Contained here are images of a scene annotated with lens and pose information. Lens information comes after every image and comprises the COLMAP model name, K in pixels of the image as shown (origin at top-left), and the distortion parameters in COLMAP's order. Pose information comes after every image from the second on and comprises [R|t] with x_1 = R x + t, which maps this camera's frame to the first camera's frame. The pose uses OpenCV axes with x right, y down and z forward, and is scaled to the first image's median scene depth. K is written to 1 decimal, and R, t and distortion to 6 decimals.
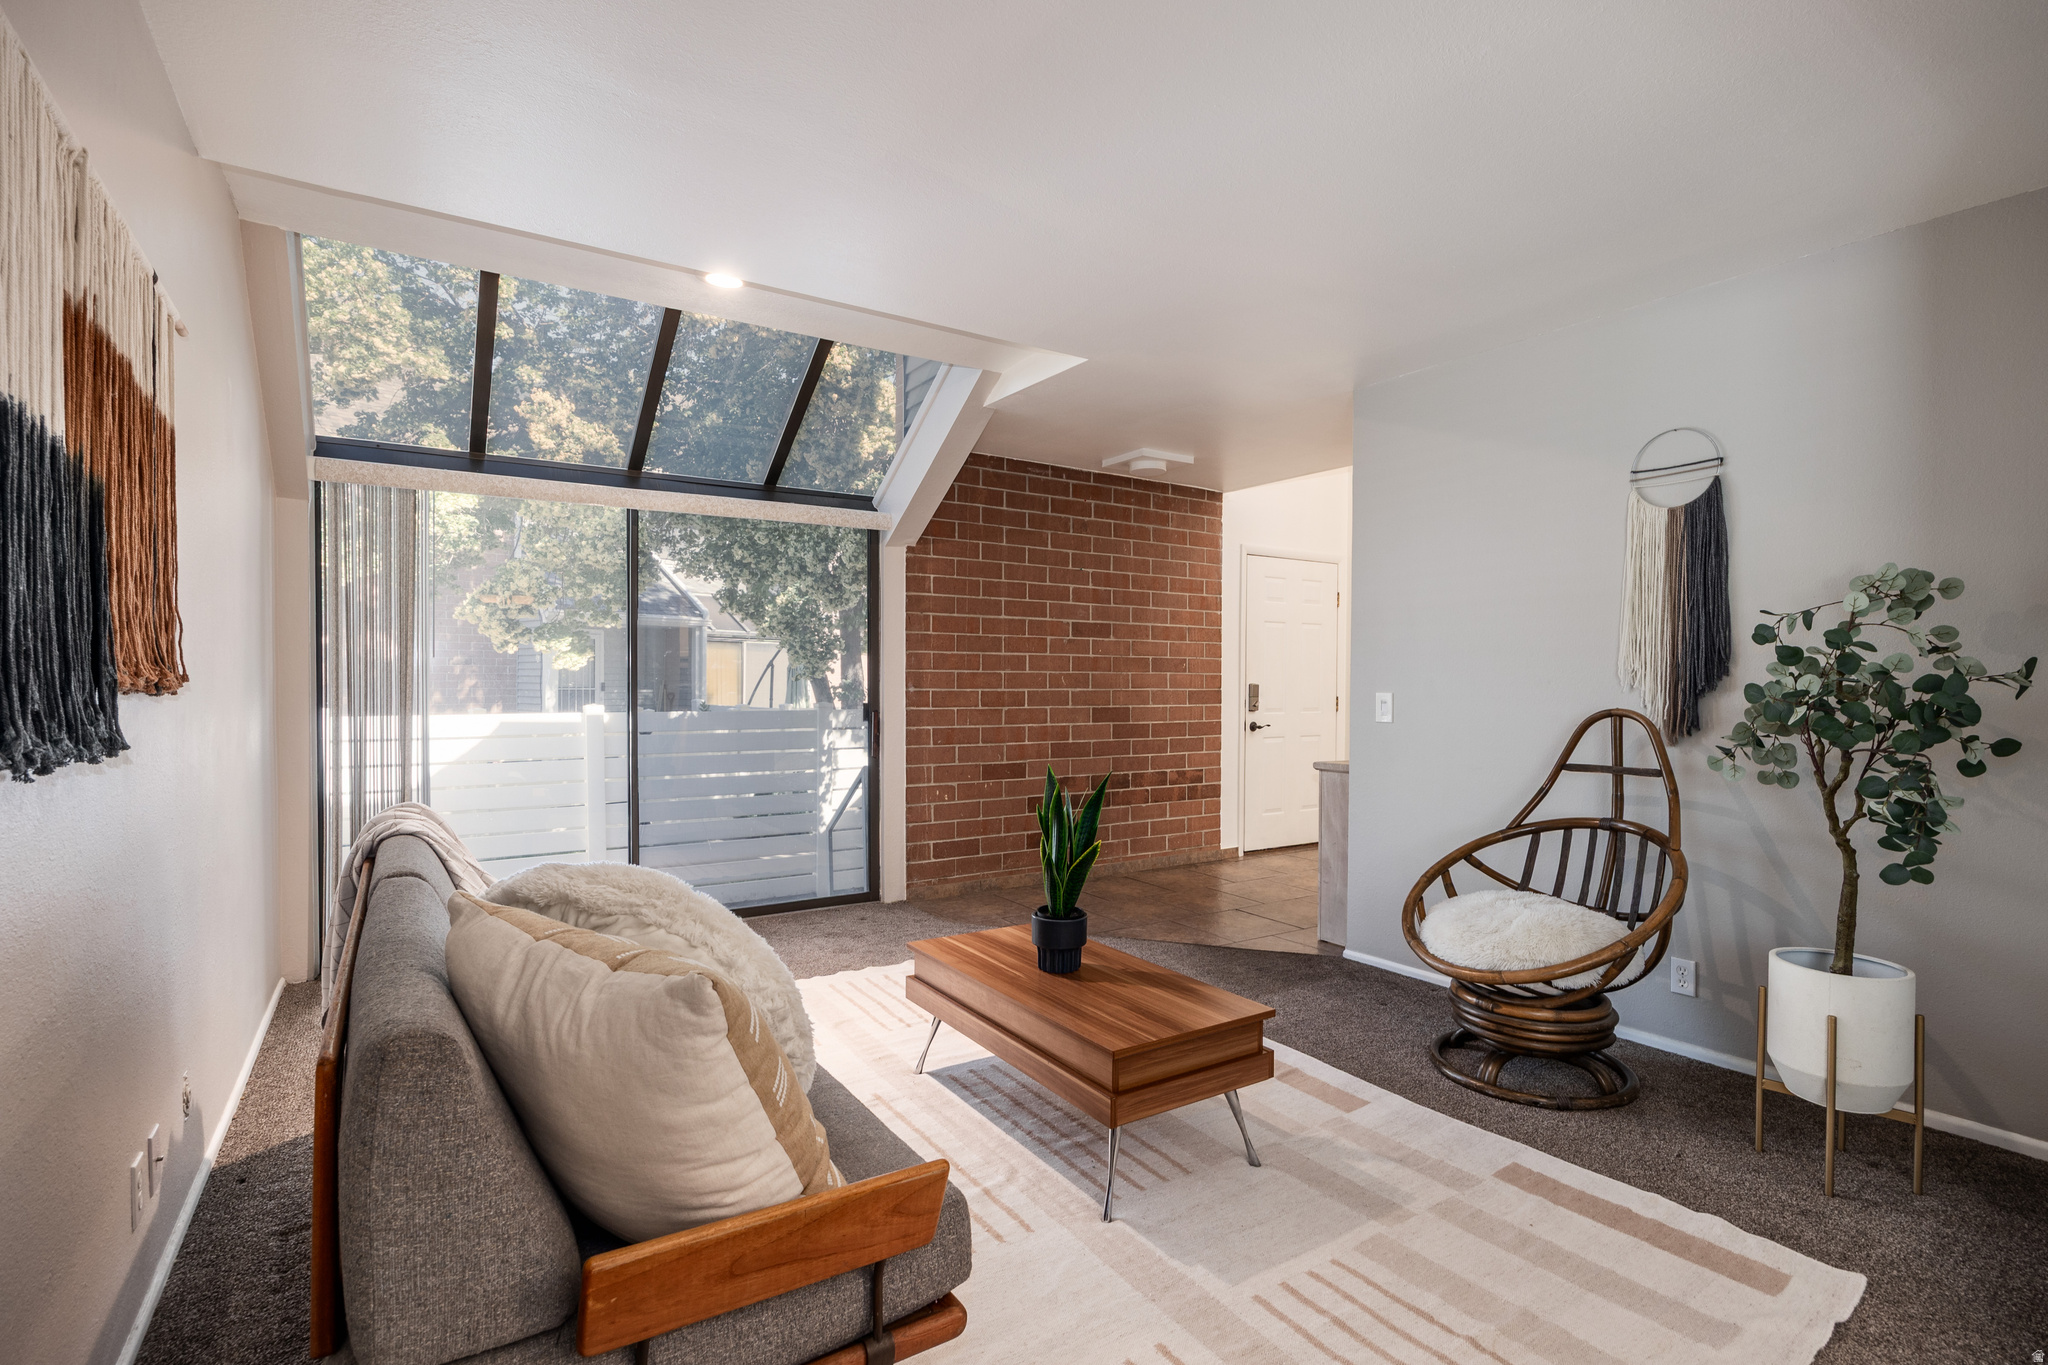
lens RADIAL K [[947.5, 0, 1024.0], [0, 947.5, 682.5], [0, 0, 1]] dist [-0.000495, -0.000211]
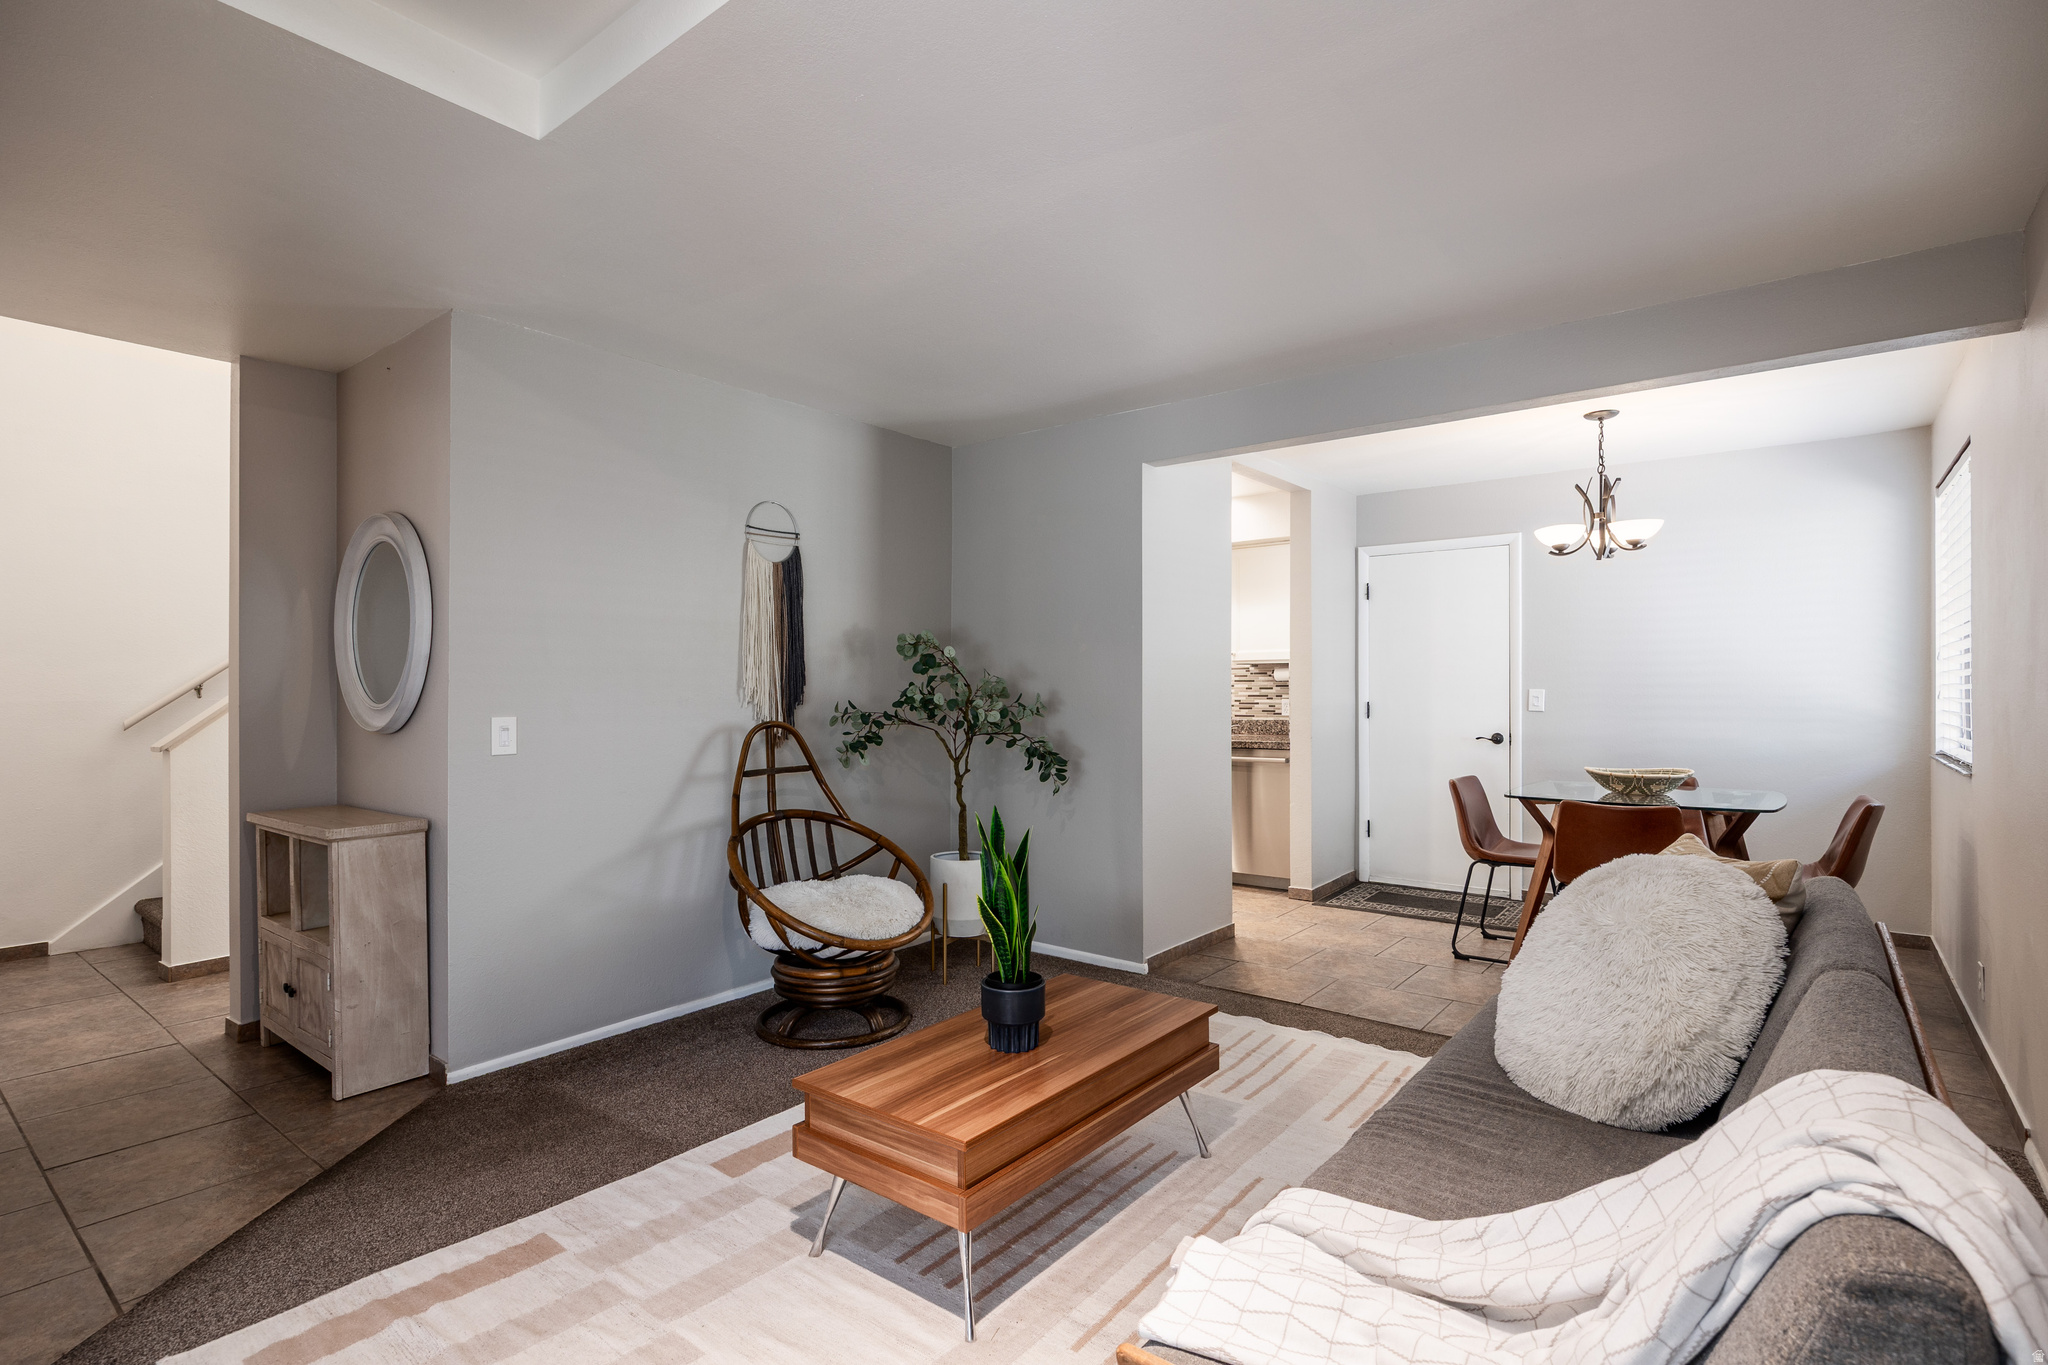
lens RADIAL K [[988.9, 0, 1037.6], [0, 988.9, 685.1], [0, 0, 1]] dist [-0.002699, -0.000425]
pose [[-0.321752, 0.000208, 0.946824, -0.722121], [0.008155, 0.999963, 0.002552, -0.019509], [-0.946789, 0.008542, -0.321742, 1.130871]]
